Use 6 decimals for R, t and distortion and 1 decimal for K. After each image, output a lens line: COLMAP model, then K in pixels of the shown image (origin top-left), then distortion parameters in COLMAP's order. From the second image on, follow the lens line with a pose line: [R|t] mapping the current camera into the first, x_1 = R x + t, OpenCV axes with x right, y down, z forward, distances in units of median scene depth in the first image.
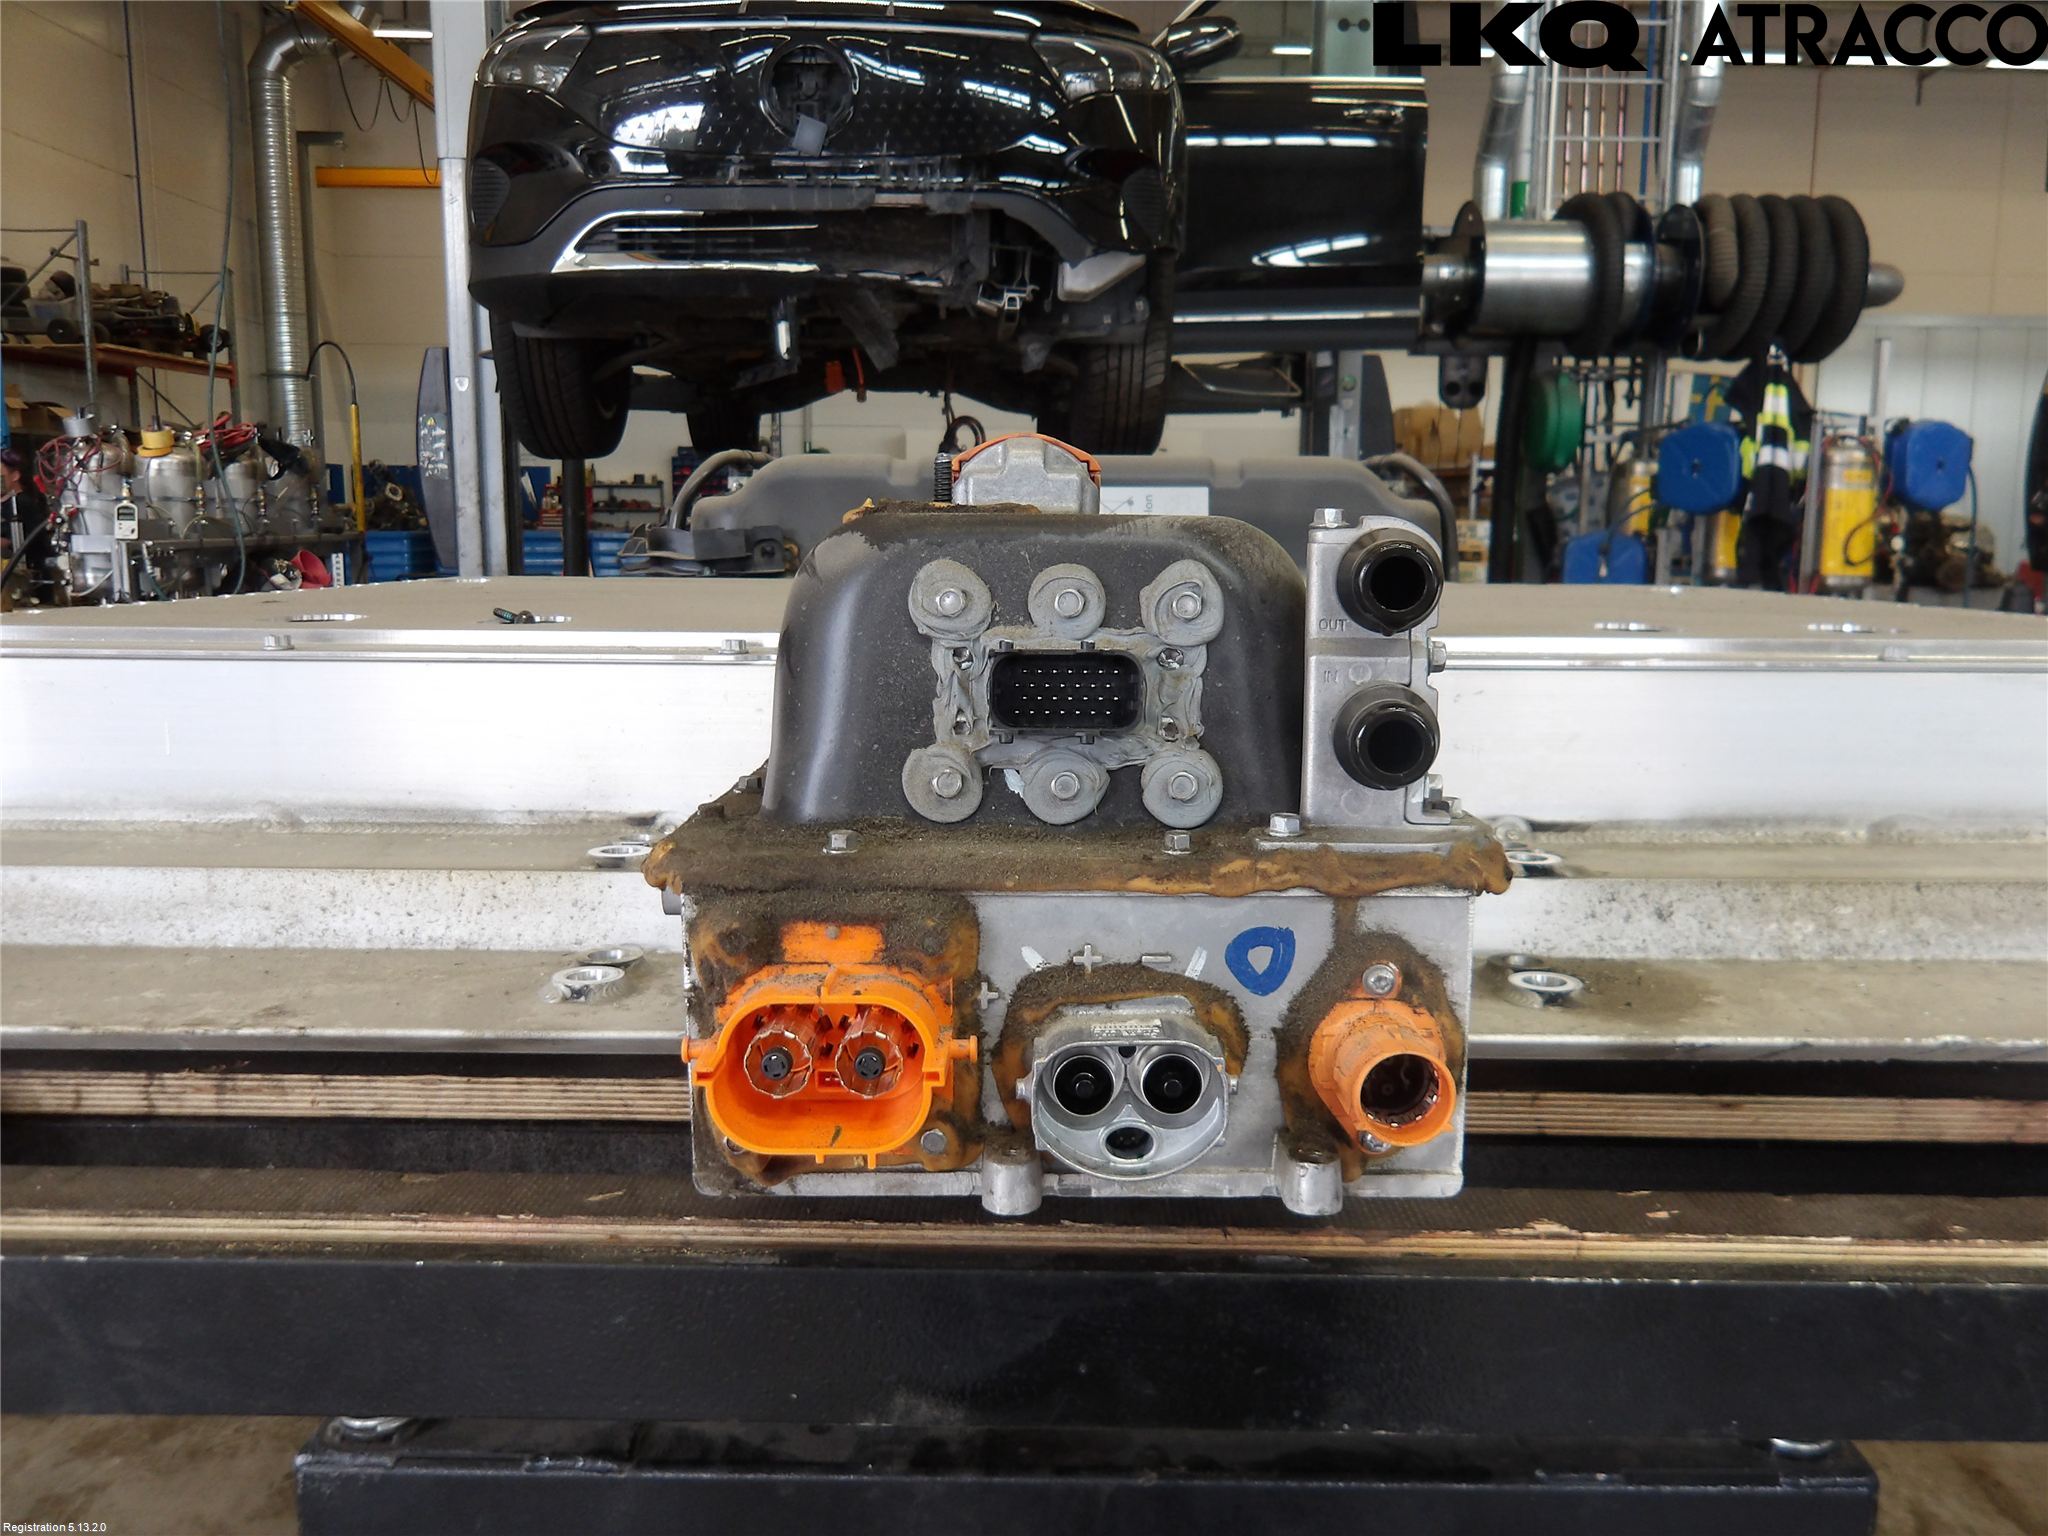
lens RADIAL K [[1618.5, 0, 1024.0], [0, 1618.5, 768.0], [0, 0, 1]] dist [-0.002865, -0.005233]
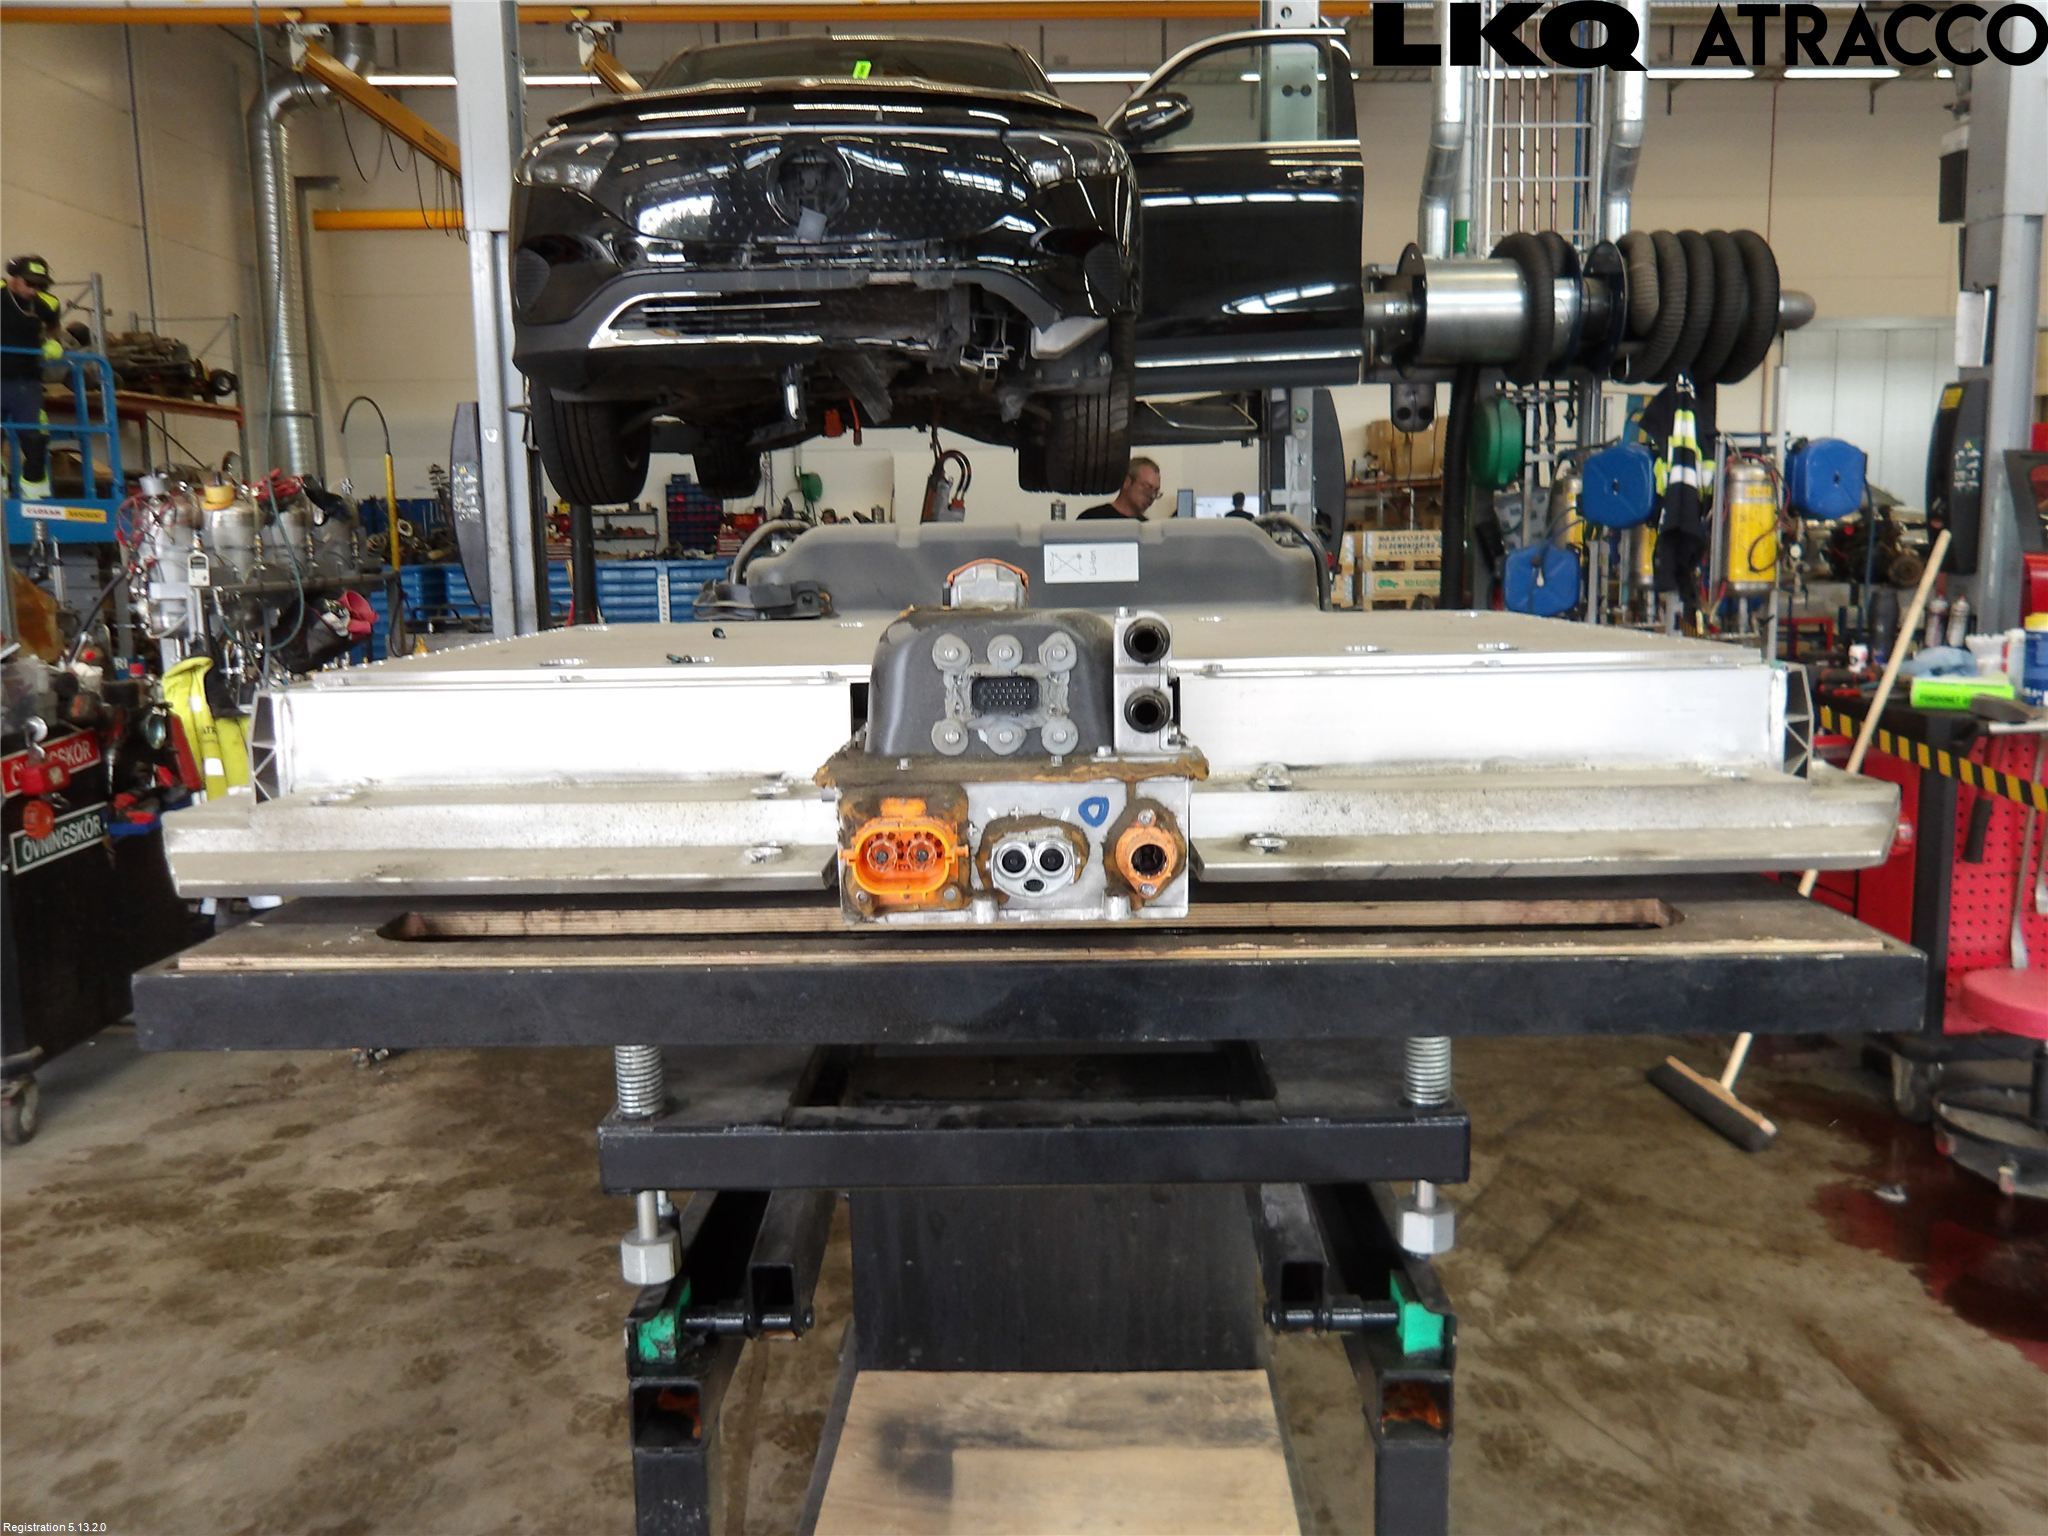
lens RADIAL K [[1618.5, 0, 1024.0], [0, 1618.5, 768.0], [0, 0, 1]] dist [-0.002865, -0.005233]
pose [[0.999705, -0.023965, 0.003900, 0.003828], [0.023998, 0.999674, -0.008667, 0.006872], [-0.003691, 0.008759, 0.999955, -0.112296]]
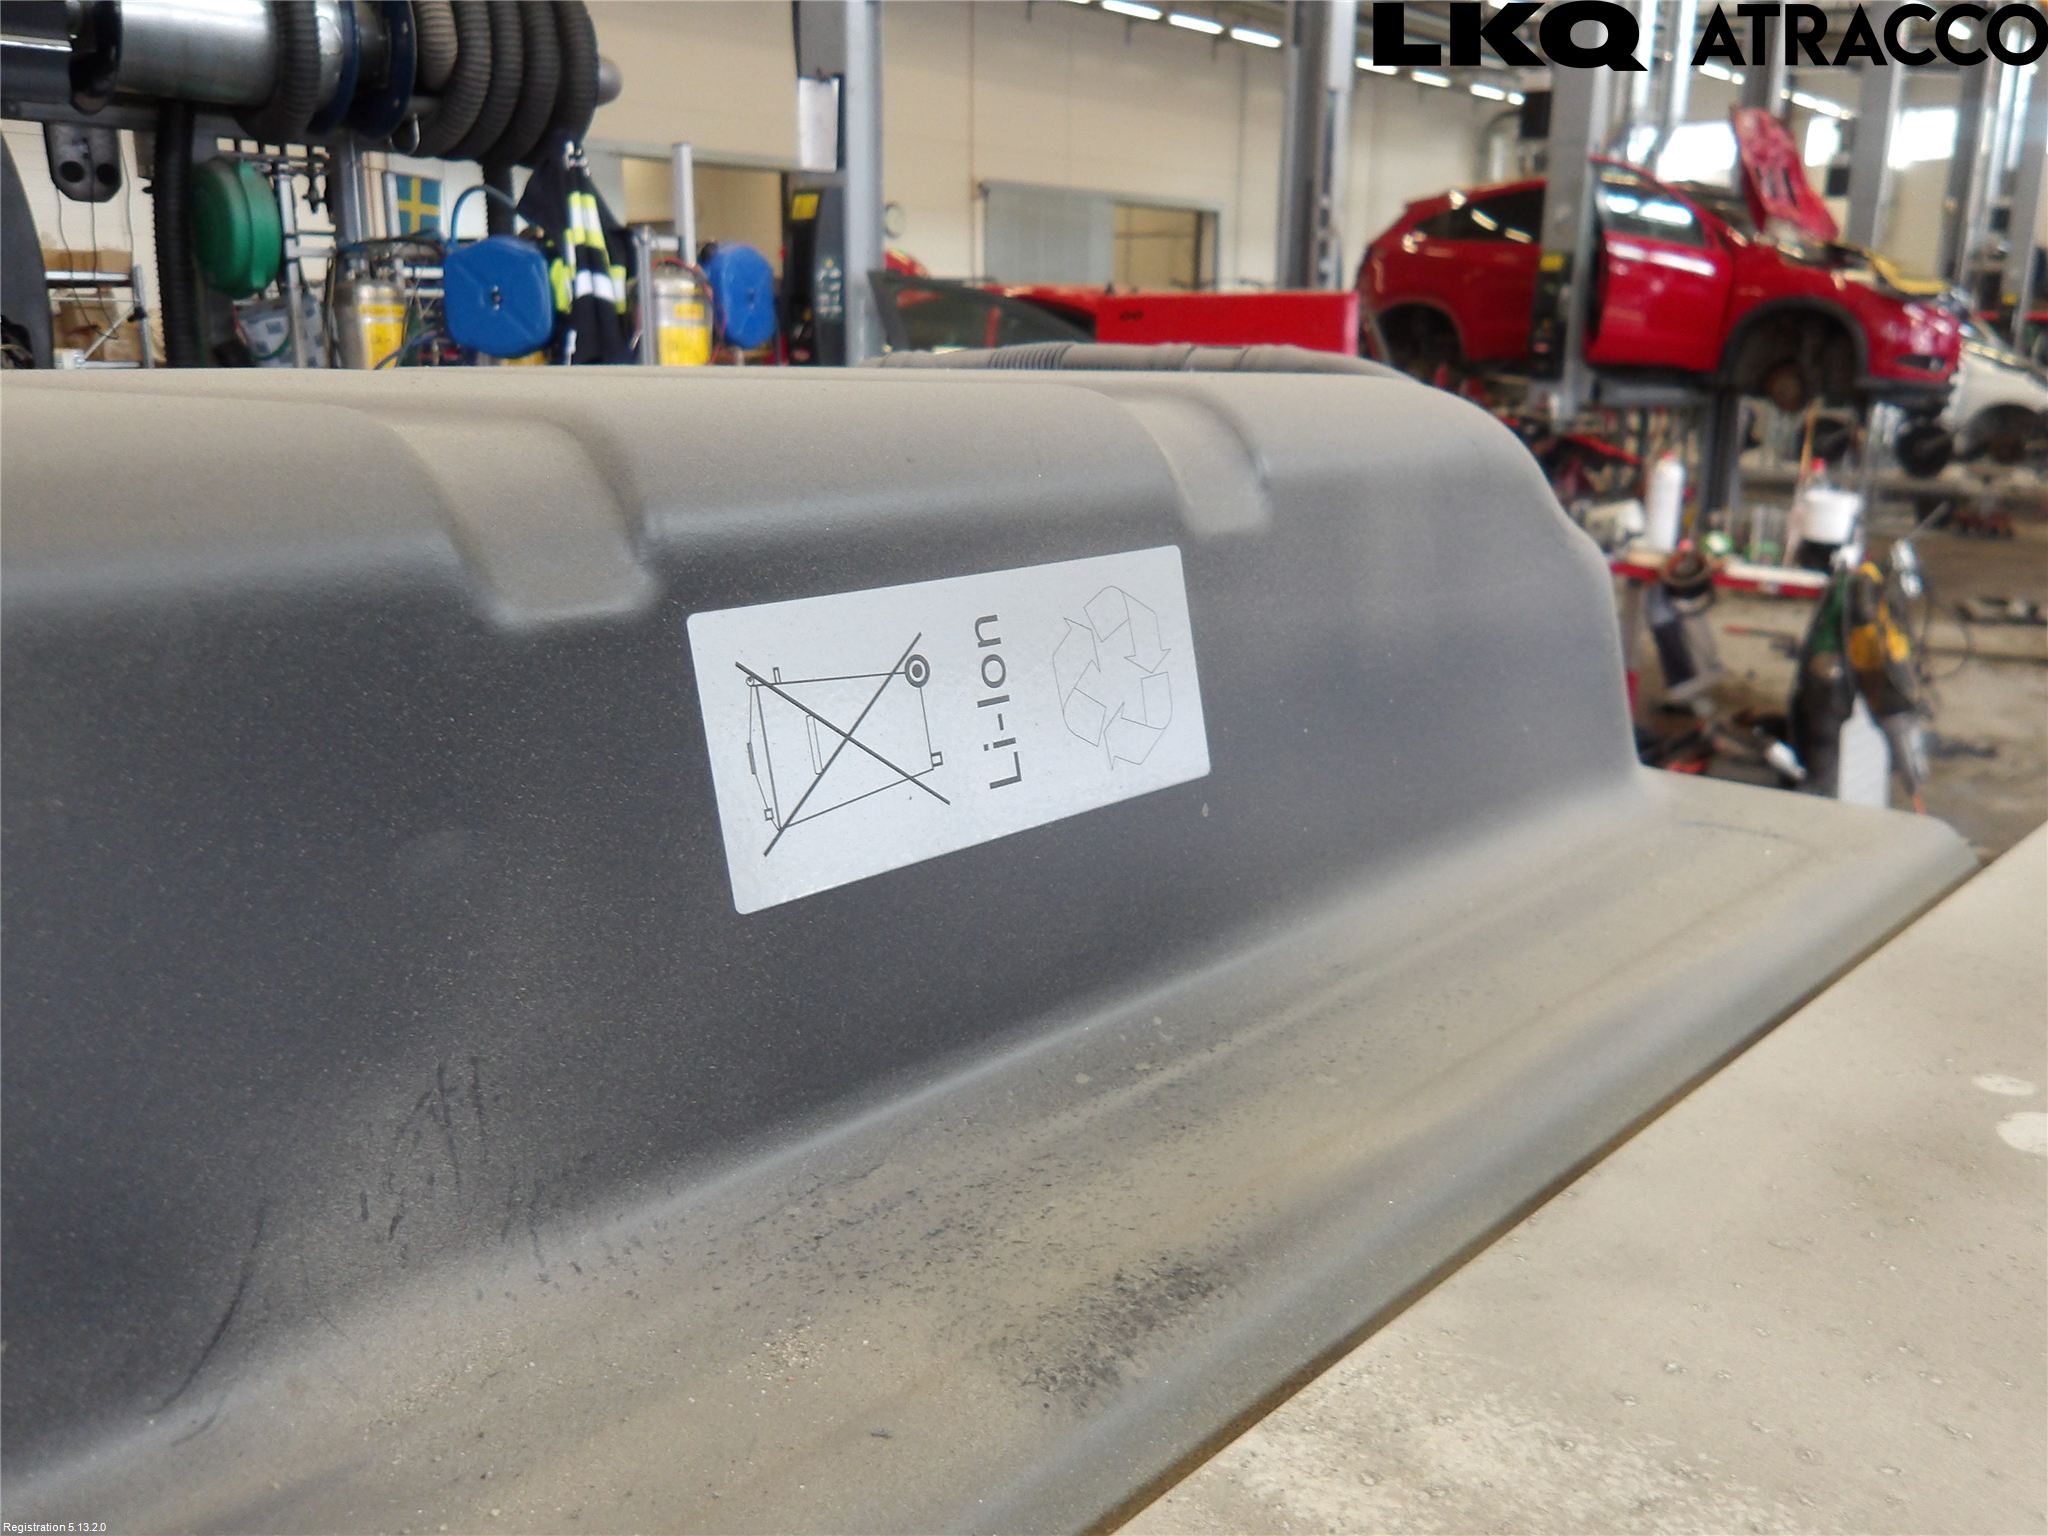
lens RADIAL K [[1642.3, 0, 981.3], [0, 1642.3, 767.8], [0, 0, 1]] dist [0.005052, 0.002028]
pose [[0.689752, -0.187626, 0.699314, -0.022929], [0.113173, 0.981908, 0.151820, -0.064203], [-0.715146, -0.025574, 0.698507, 0.308499]]
